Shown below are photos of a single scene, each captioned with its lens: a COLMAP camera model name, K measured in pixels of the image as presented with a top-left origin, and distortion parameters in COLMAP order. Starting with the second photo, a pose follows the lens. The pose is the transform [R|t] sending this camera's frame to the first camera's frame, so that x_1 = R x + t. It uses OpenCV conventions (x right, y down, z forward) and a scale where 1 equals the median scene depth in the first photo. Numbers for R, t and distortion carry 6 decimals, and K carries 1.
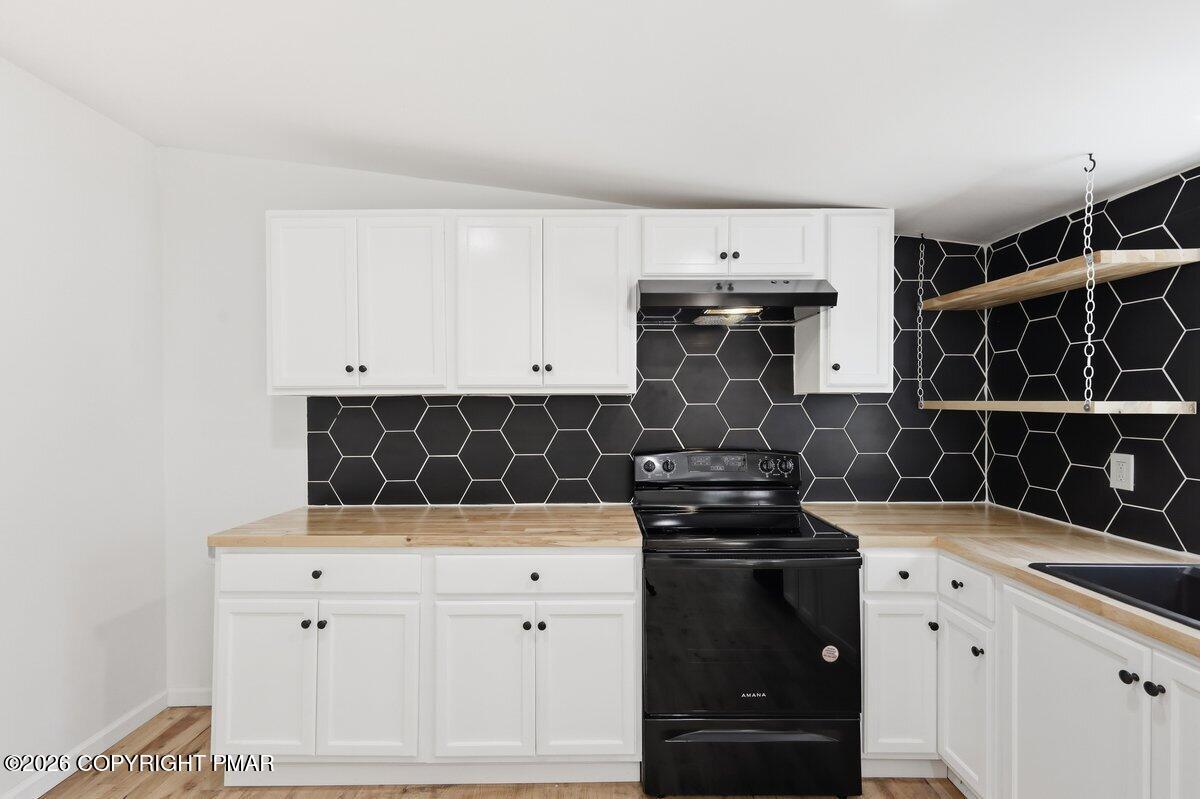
lens RADIAL K [[546.0, 0, 596.1], [0, 546.0, 404.6], [0, 0, 1]] dist [0.010674, -0.000756]
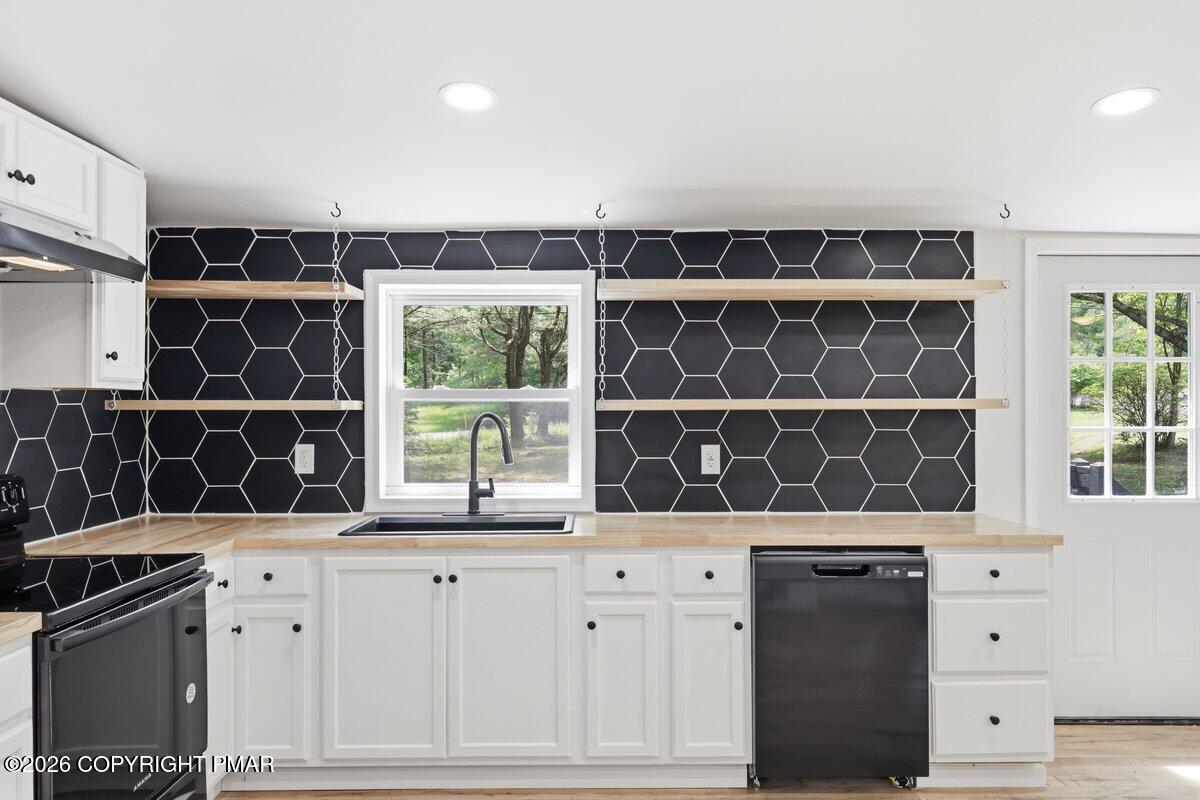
lens RADIAL K [[862.3, 0, 608.7], [0, 862.3, 398.4], [0, 0, 1]] dist [0.007160, -0.001917]
pose [[-0.019143, 0.007031, 0.999792, -0.797040], [0.006535, 0.999955, -0.006907, 0.005457], [-0.999795, 0.006401, -0.019188, 0.310963]]
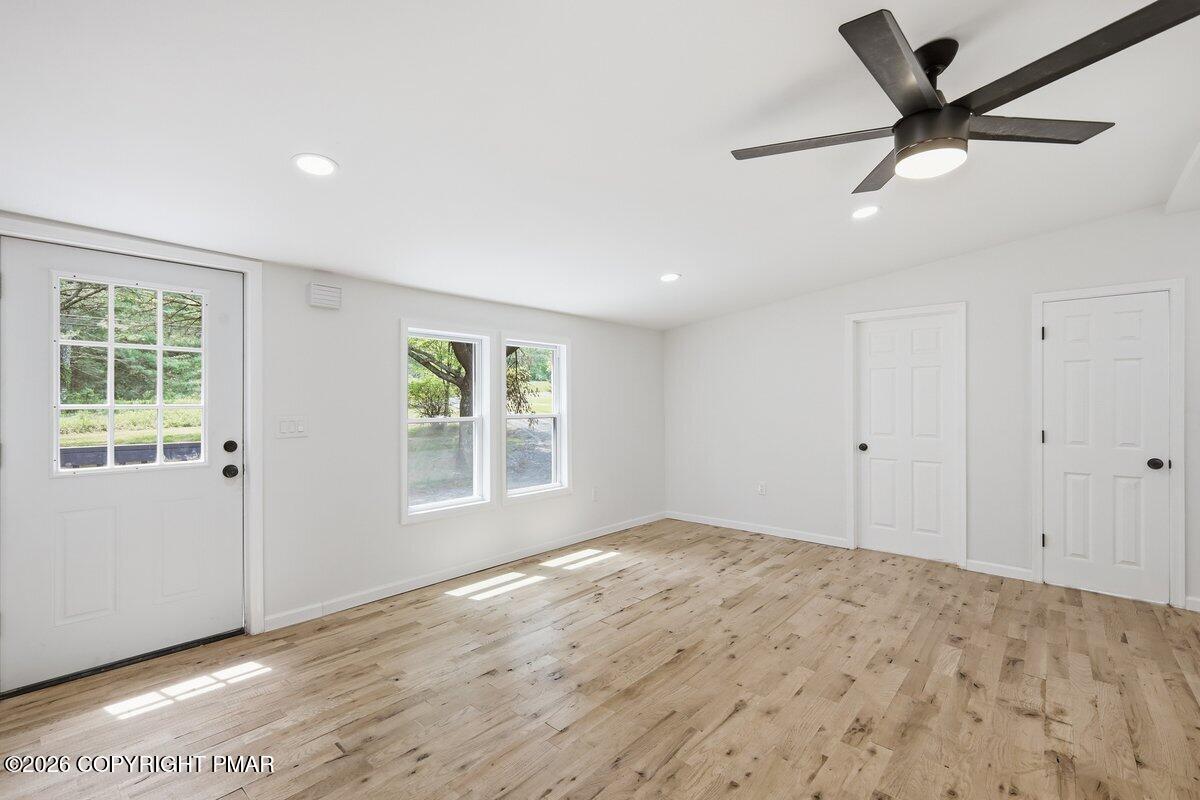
lens RADIAL K [[546.0, 0, 600.9], [0, 546.0, 398.7], [0, 0, 1]] dist [0.010674, -0.000756]
pose [[-0.753908, 0.010759, 0.656892, -0.733369], [0.011528, 0.999929, -0.003147, 0.059184], [-0.656879, 0.005200, -0.753978, -0.490377]]
